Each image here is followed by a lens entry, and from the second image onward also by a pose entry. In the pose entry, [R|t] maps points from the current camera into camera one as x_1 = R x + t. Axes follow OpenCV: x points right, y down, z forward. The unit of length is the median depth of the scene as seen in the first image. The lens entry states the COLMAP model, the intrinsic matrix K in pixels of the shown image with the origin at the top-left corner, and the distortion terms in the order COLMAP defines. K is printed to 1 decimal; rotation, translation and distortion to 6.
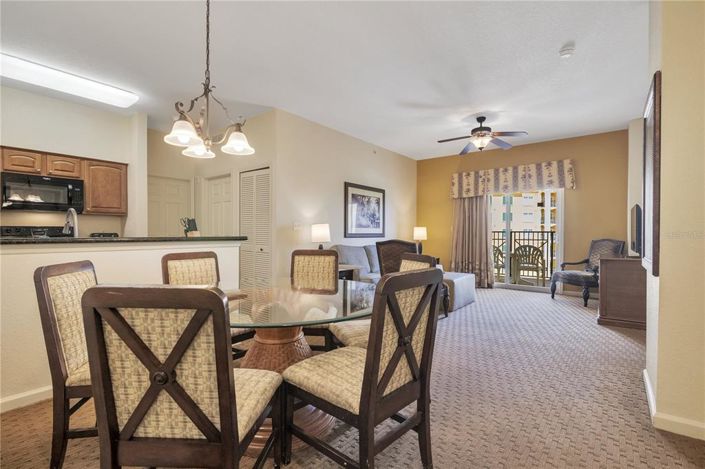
lens RADIAL K [[336.5, 0, 347.2], [0, 336.5, 236.0], [0, 0, 1]] dist [-0.015213, 0.002128]
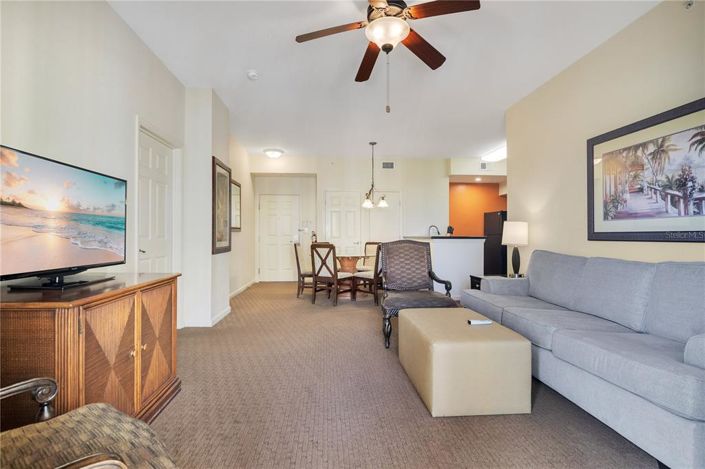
lens RADIAL K [[336.5, 0, 352.3], [0, 336.5, 237.7], [0, 0, 1]] dist [-0.015213, 0.002128]
pose [[-0.726669, 0.002670, -0.686983, 0.581503], [-0.004479, 0.999953, 0.008625, -0.002148], [0.686973, 0.009344, -0.726623, 1.007545]]
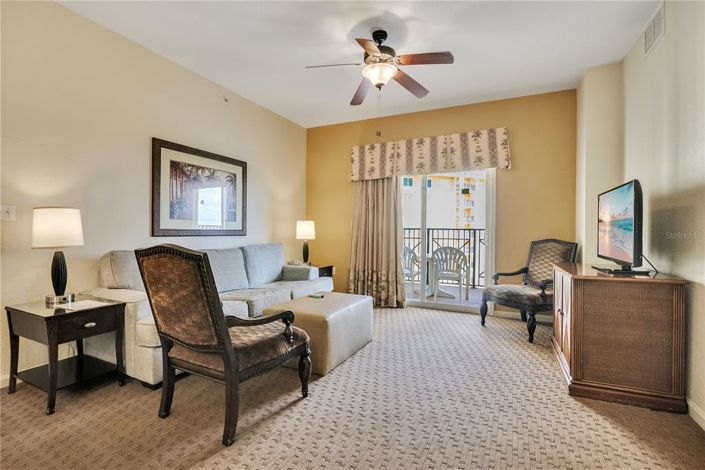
lens RADIAL K [[336.5, 0, 352.3], [0, 336.5, 232.9], [0, 0, 1]] dist [-0.015213, 0.002128]
pose [[0.974277, 0.003780, 0.225324, 0.171154], [-0.003951, 0.999992, 0.000310, -0.002732], [-0.225321, -0.001192, 0.974284, 0.338573]]
